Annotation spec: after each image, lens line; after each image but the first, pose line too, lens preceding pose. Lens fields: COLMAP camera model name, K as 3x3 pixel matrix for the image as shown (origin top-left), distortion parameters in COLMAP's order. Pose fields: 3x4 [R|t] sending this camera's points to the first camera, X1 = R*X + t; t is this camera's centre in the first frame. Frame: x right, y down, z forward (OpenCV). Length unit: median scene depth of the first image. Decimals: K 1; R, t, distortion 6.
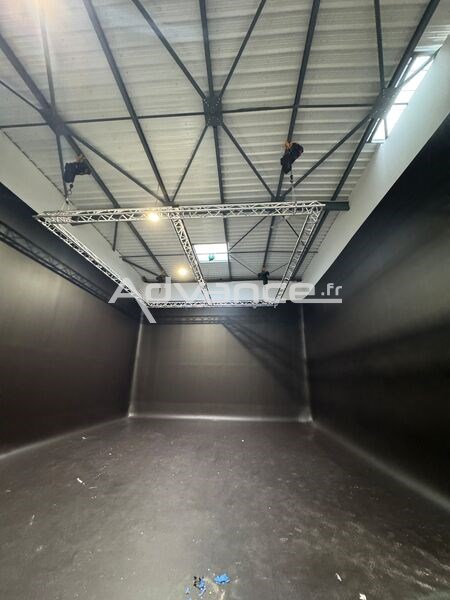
lens RADIAL K [[239.1, 0, 225.6], [0, 239.1, 300.5], [0, 0, 1]] dist [-0.002534, 0.000140]
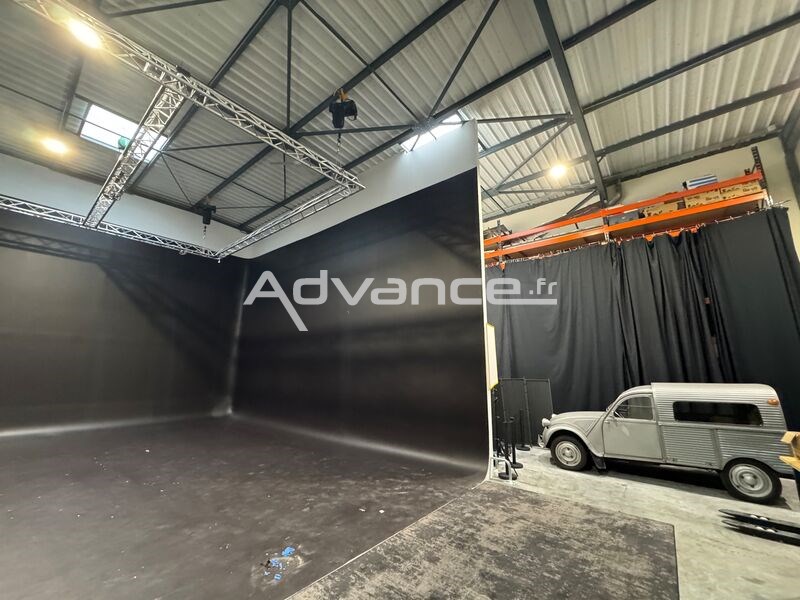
lens RADIAL K [[318.8, 0, 400.8], [0, 318.8, 300.2], [0, 0, 1]] dist [-0.002534, 0.000140]
pose [[0.578656, 0.161881, 0.799345, -0.415705], [-0.259080, 0.965822, -0.008044, 0.010822], [-0.773327, -0.202439, 0.600819, 0.014042]]
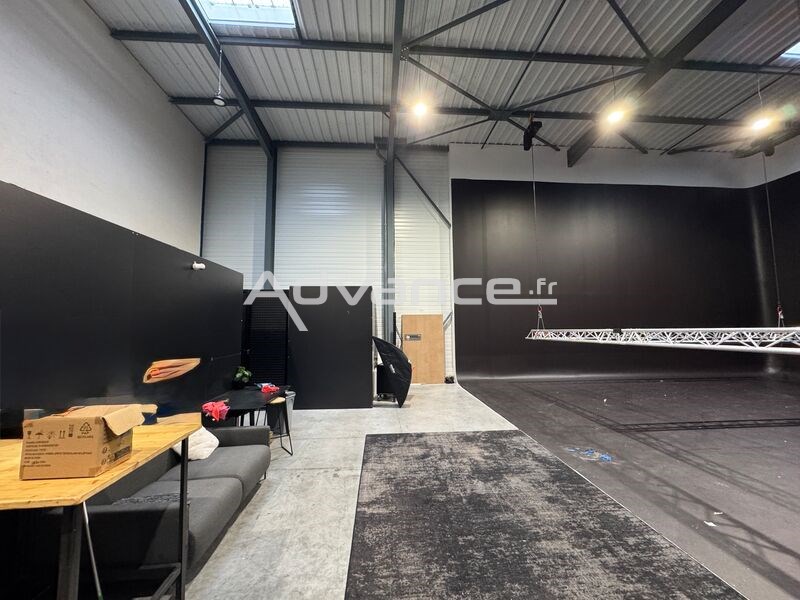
lens RADIAL K [[318.8, 0, 401.8], [0, 318.8, 299.8], [0, 0, 1]] dist [-0.002534, 0.000140]
pose [[0.136459, -0.101237, -0.985459, 0.657730], [0.323751, 0.944700, -0.052219, 0.053189], [0.936250, -0.311918, 0.161689, -0.007021]]
